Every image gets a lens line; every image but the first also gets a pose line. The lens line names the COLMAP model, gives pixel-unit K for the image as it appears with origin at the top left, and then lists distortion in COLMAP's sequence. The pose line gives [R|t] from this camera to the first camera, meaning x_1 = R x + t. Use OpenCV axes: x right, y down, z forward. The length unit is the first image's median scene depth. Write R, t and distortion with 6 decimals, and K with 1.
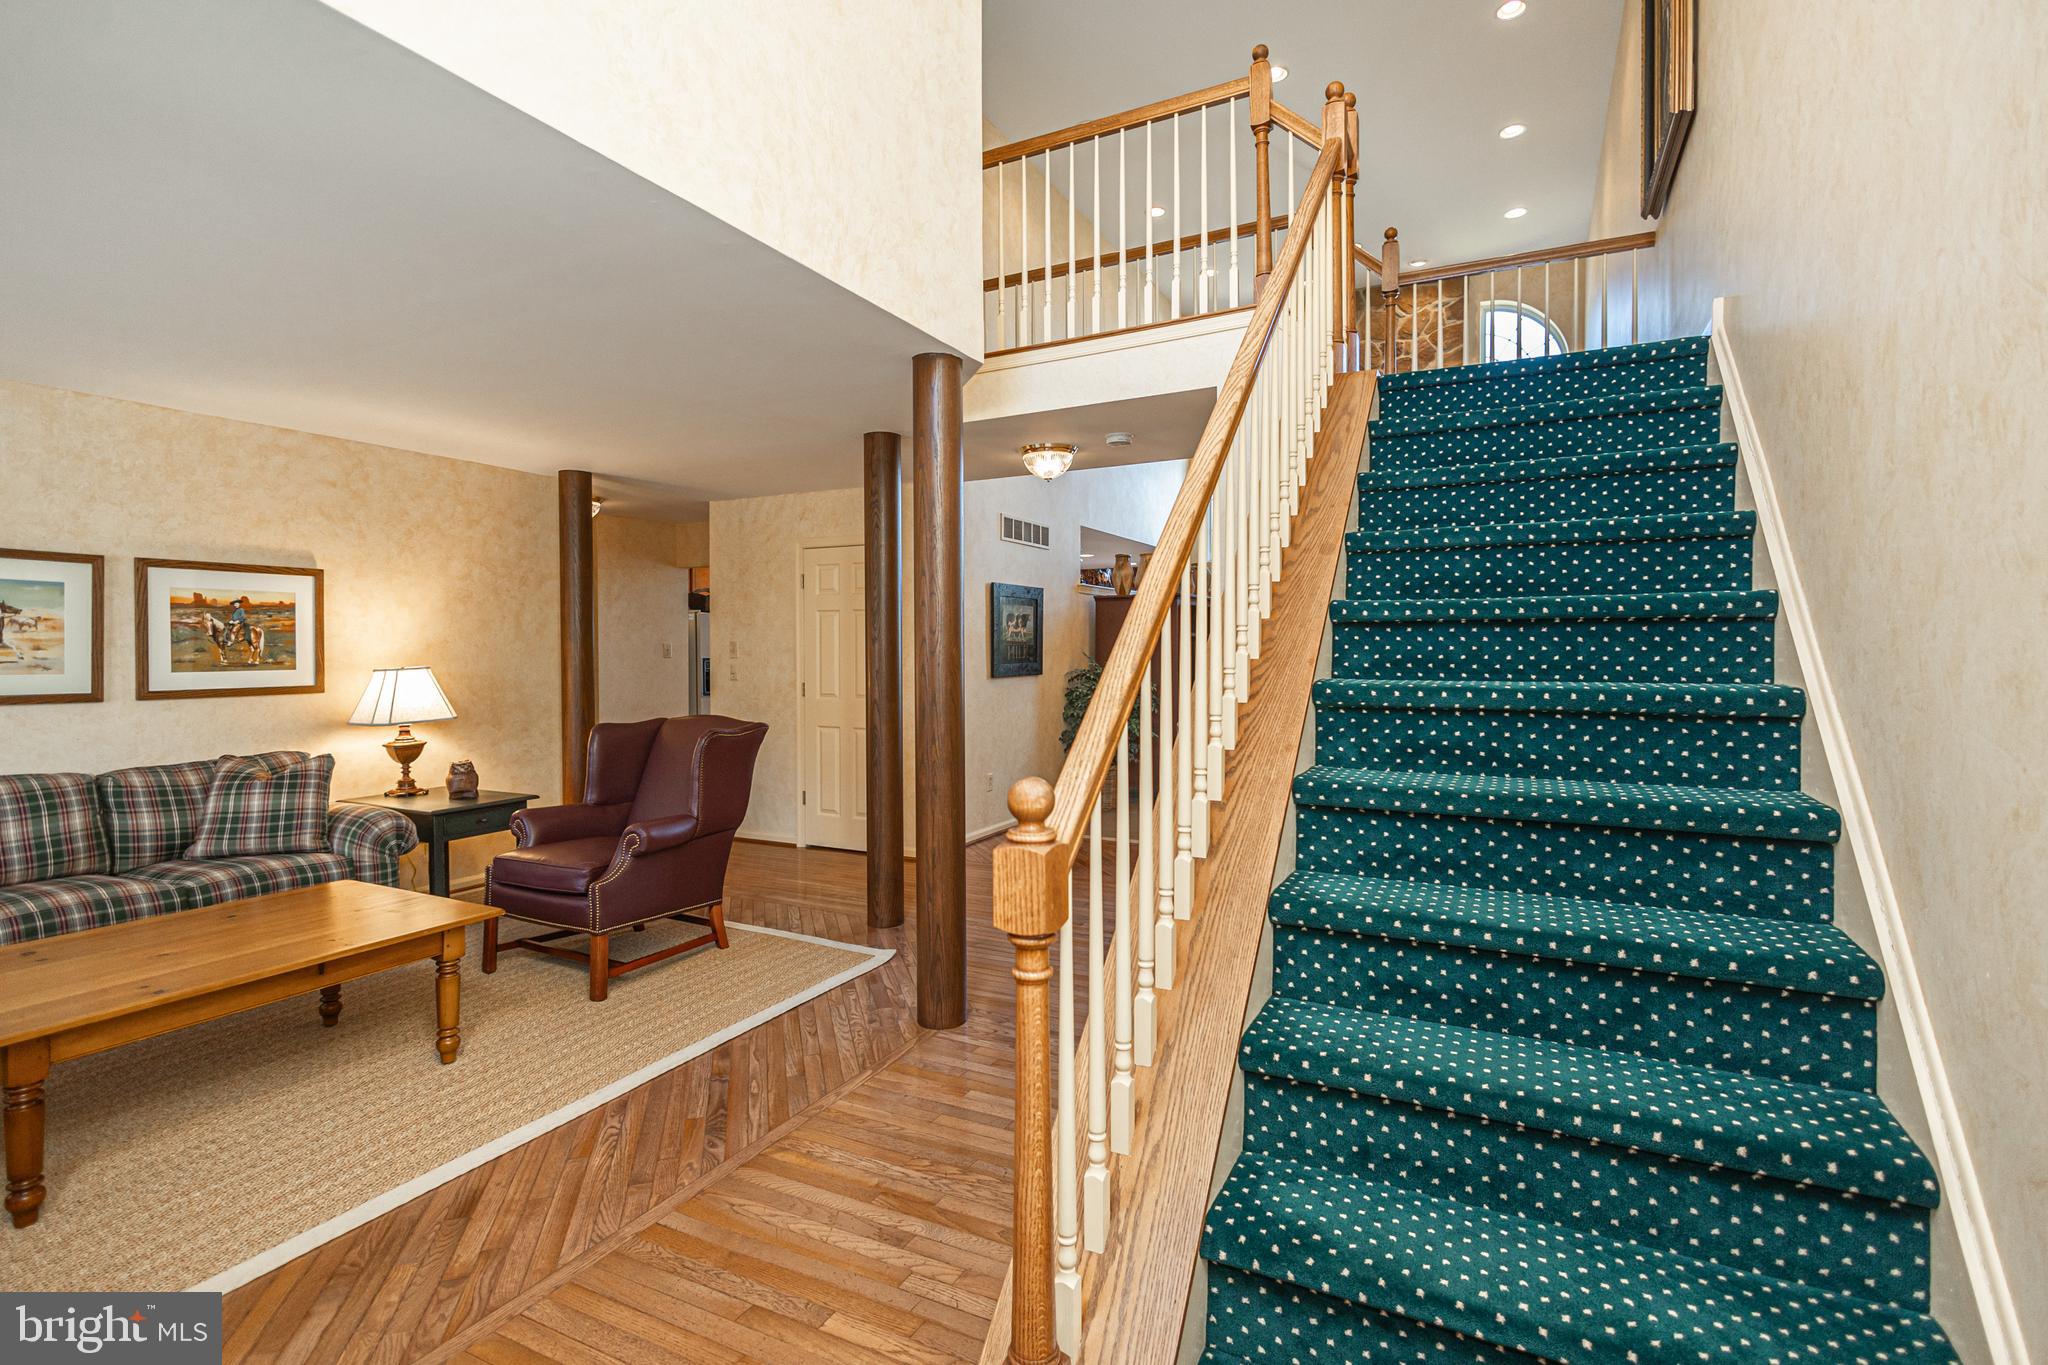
lens RADIAL K [[970.3, 0, 1053.6], [0, 970.3, 661.2], [0, 0, 1]] dist [0.031765, -0.011171]
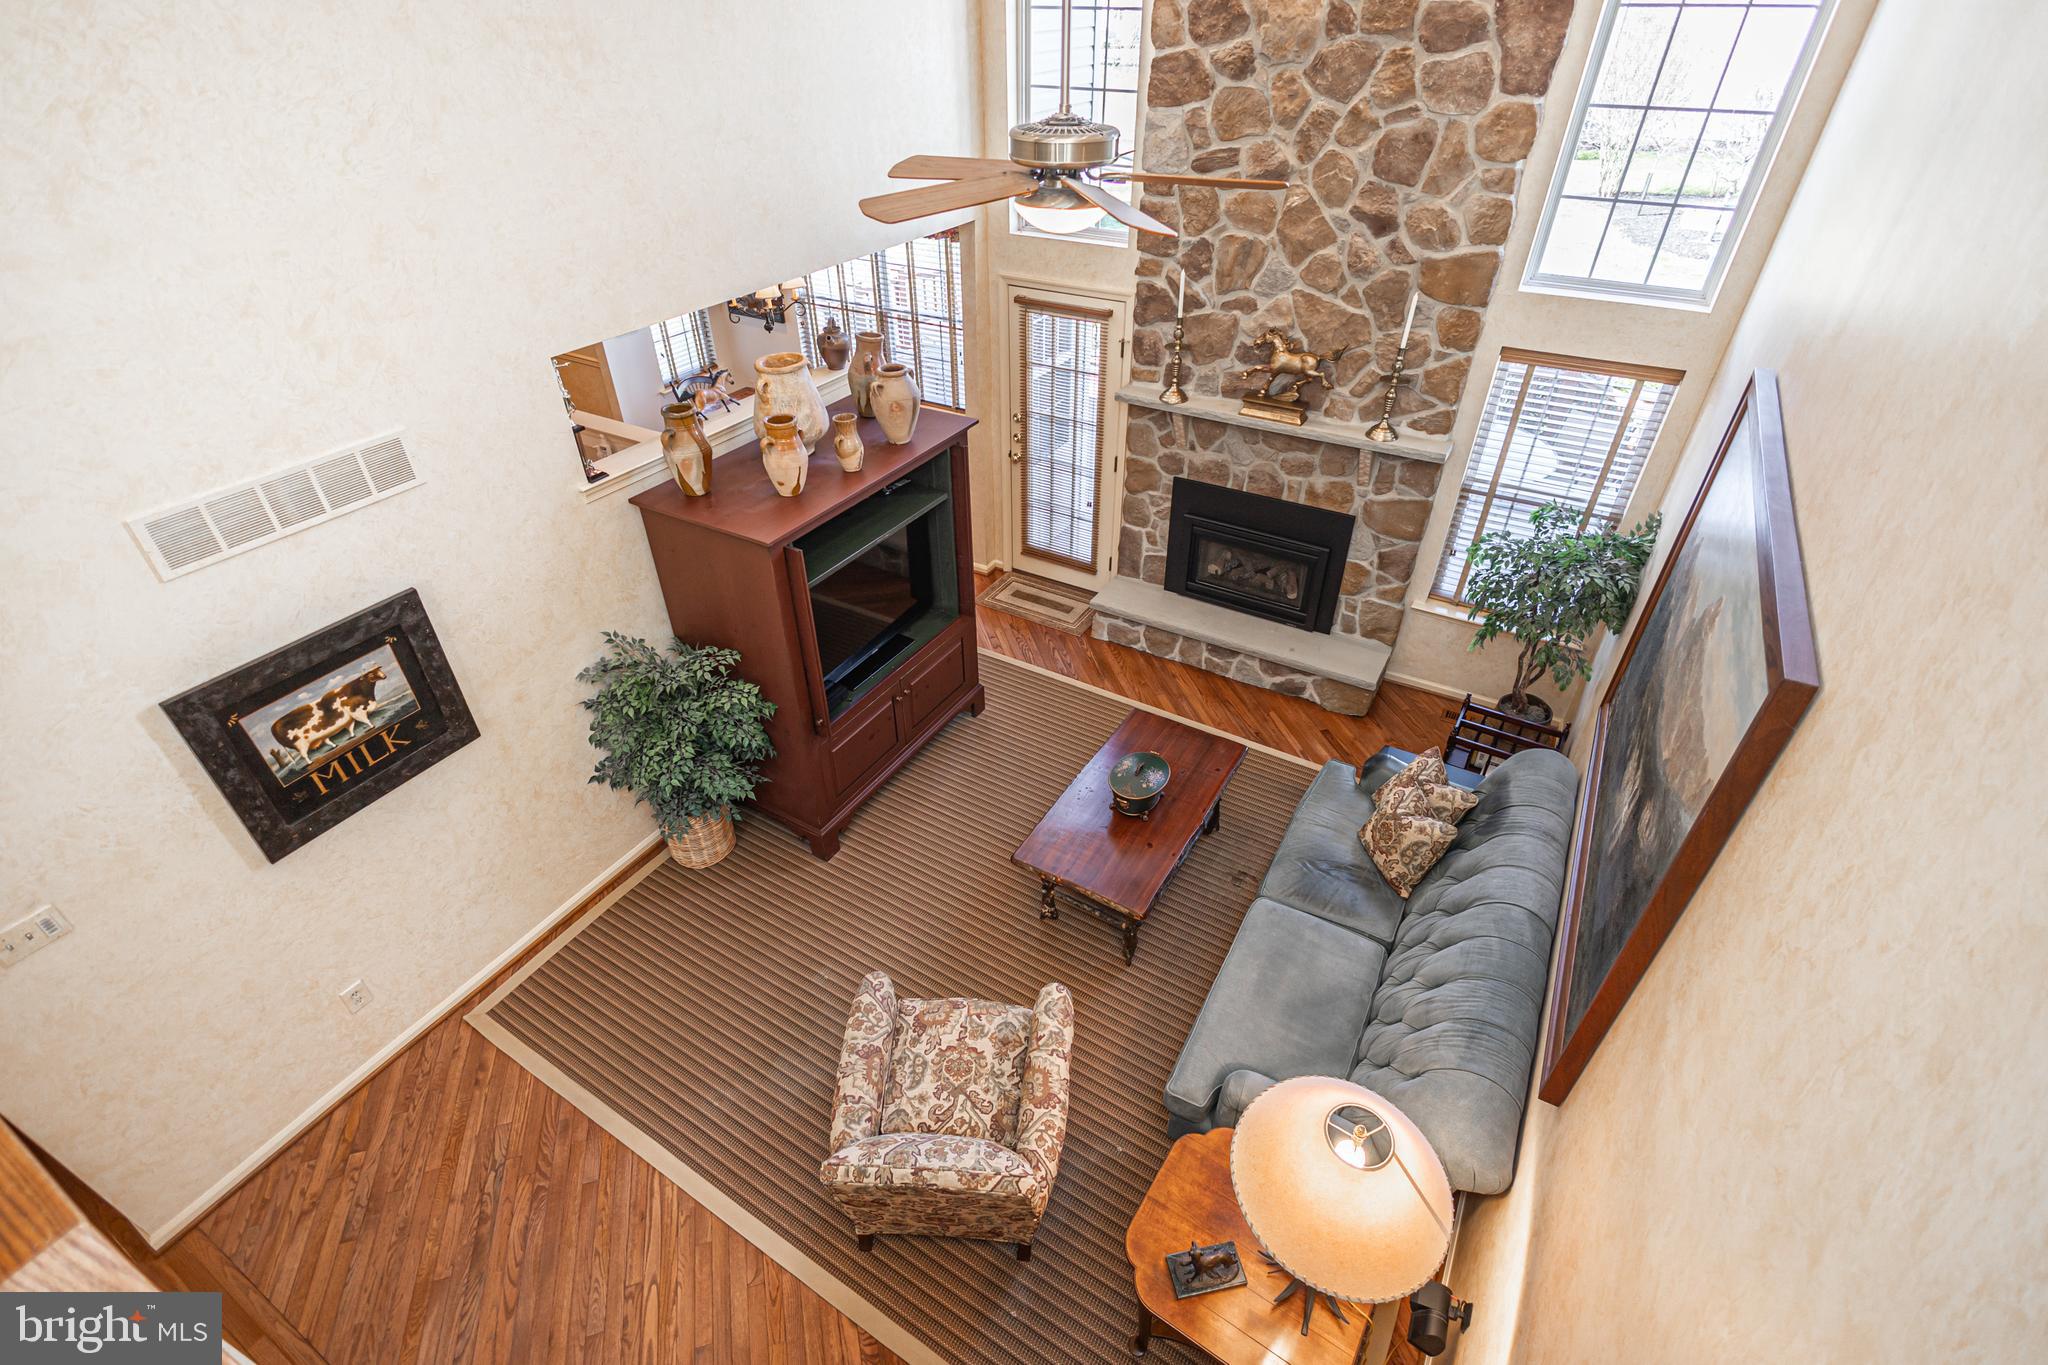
lens RADIAL K [[926.4, 0, 1024.0], [0, 926.4, 682.5], [0, 0, 1]] dist [0.000456, -0.000195]
pose [[0.996945, 0.045395, -0.063553, 0.513084], [0.000068, 0.813222, 0.581954, -0.495367], [0.078100, -0.580181, 0.810735, 1.097000]]
